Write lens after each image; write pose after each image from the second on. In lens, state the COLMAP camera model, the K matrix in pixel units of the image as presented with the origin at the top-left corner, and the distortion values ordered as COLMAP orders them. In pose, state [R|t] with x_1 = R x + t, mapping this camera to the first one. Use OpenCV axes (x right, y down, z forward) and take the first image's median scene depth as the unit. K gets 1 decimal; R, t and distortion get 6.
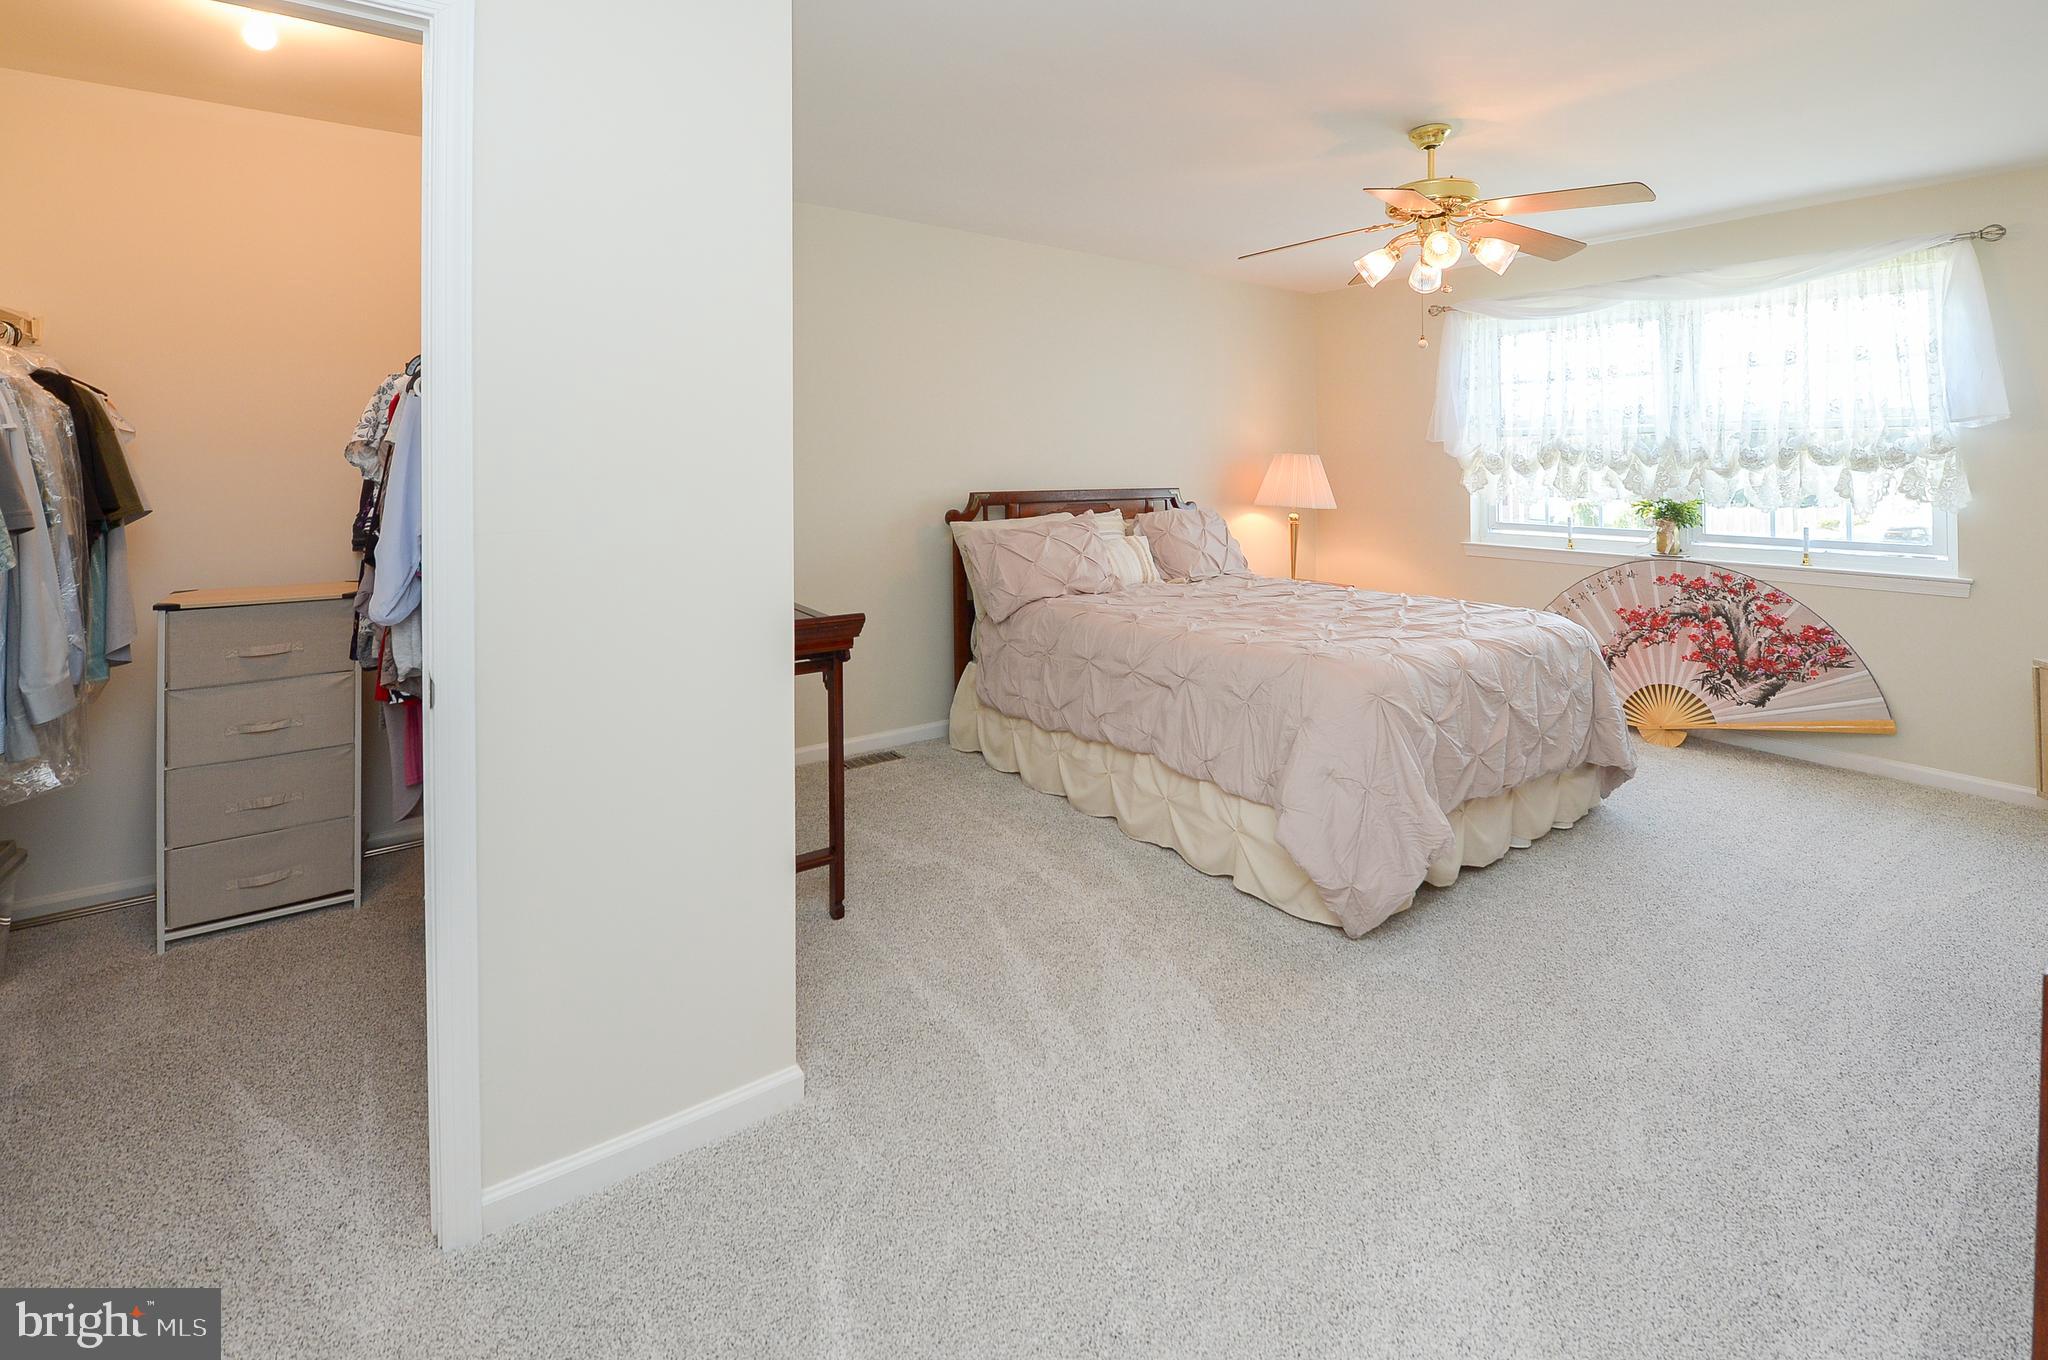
lens RADIAL K [[879.9, 0, 1021.0], [0, 879.9, 463.3], [0, 0, 1]] dist [-0.013505, -0.000565]
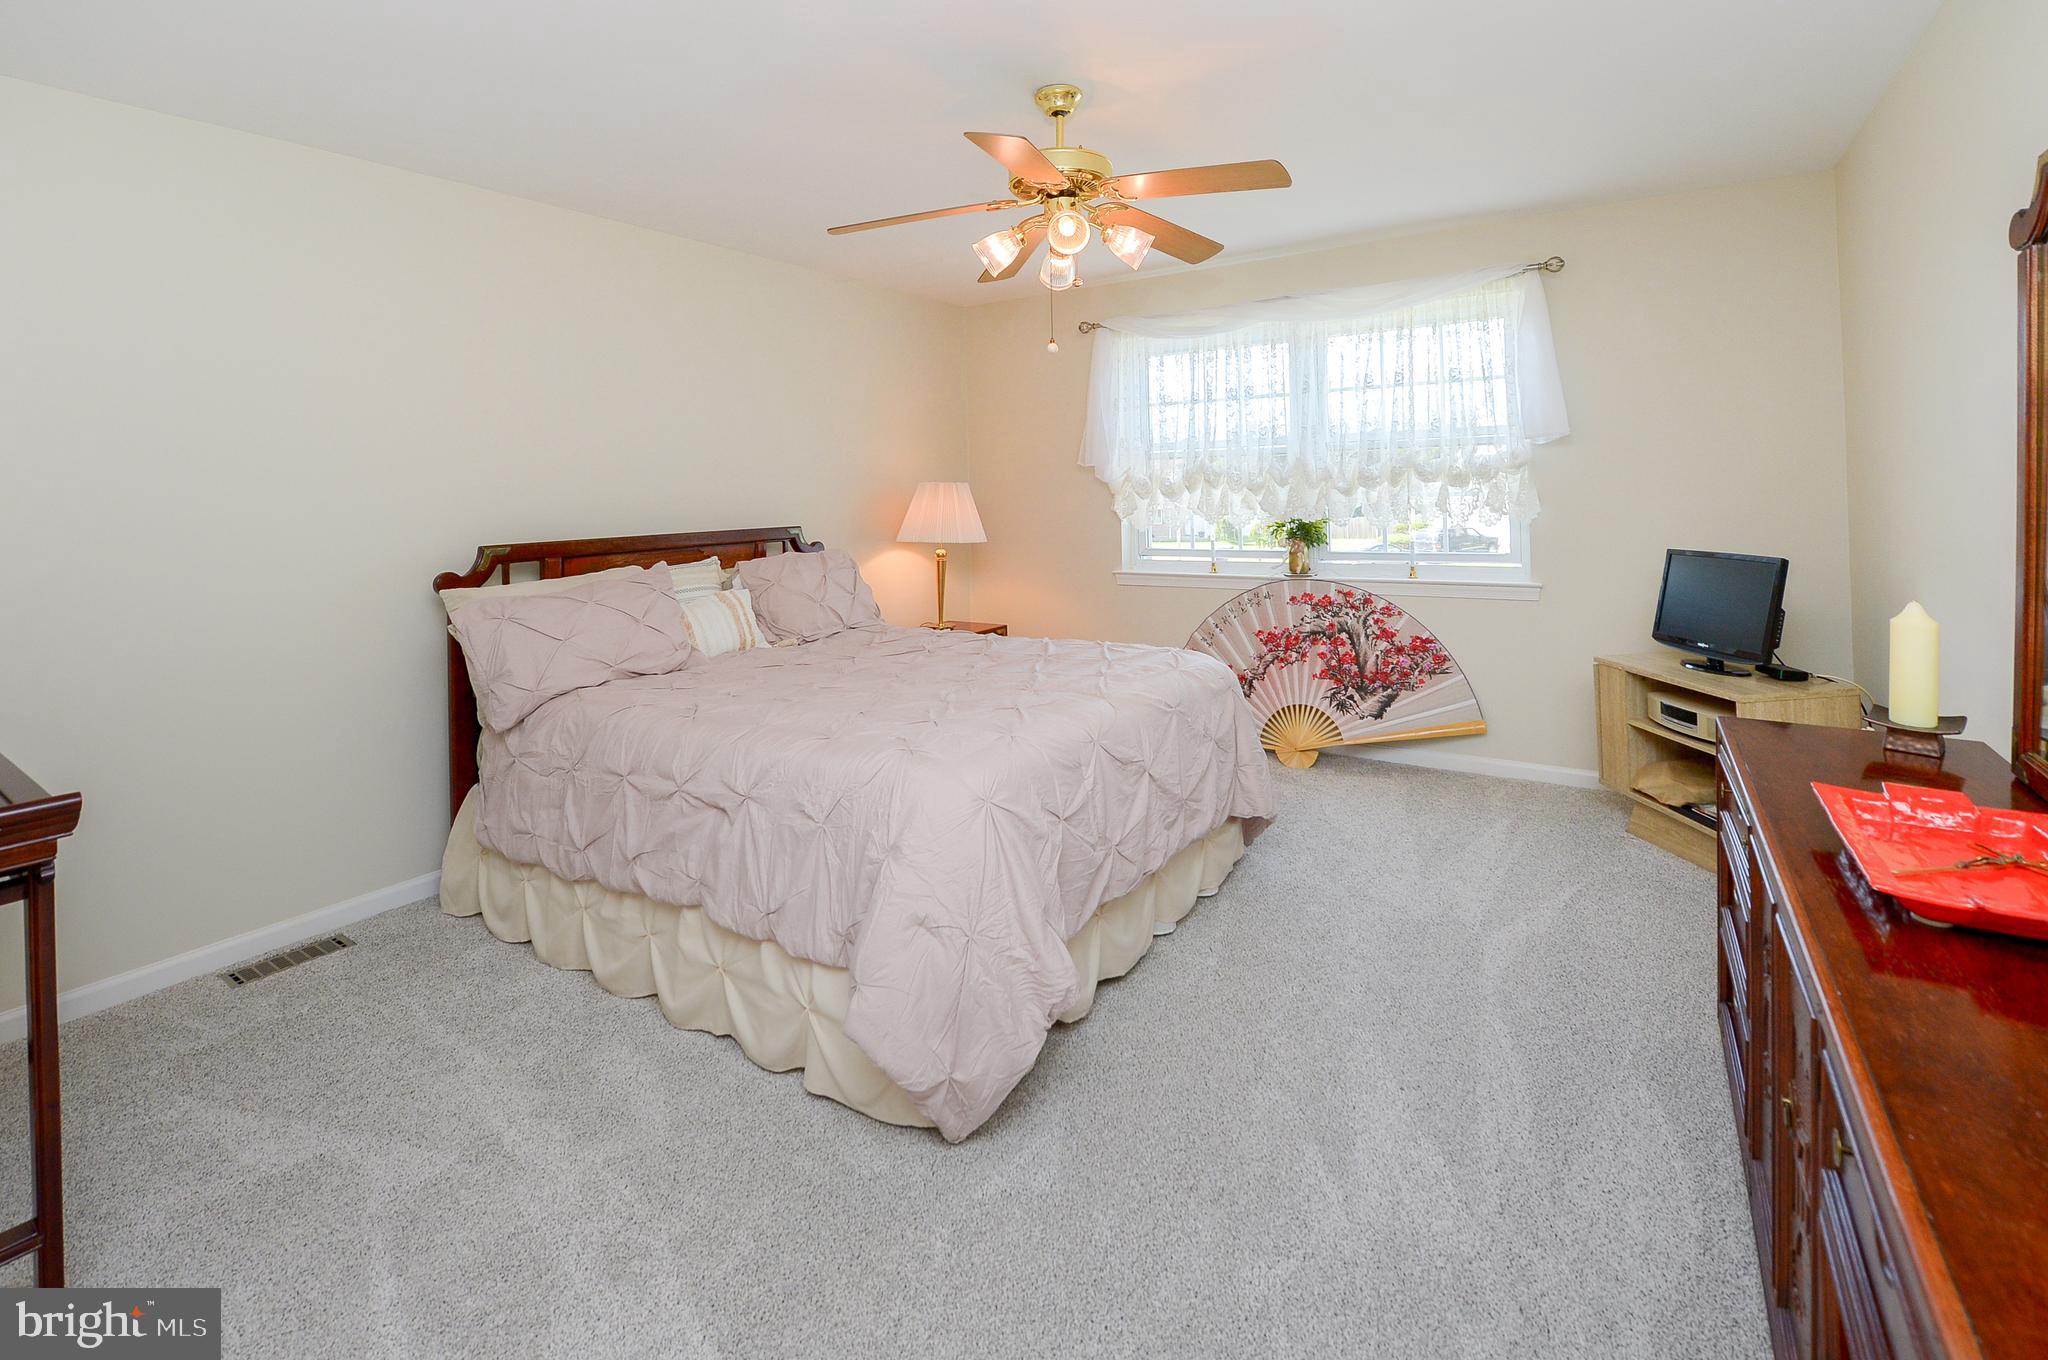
lens RADIAL K [[871.4, 0, 1001.5], [0, 871.4, 537.0], [0, 0, 1]] dist [-0.001401, -0.000507]
pose [[0.949331, -0.041721, 0.311496, 0.117786], [0.026133, 0.998196, 0.054049, -0.001897], [-0.313189, -0.043170, 0.948709, 0.177026]]
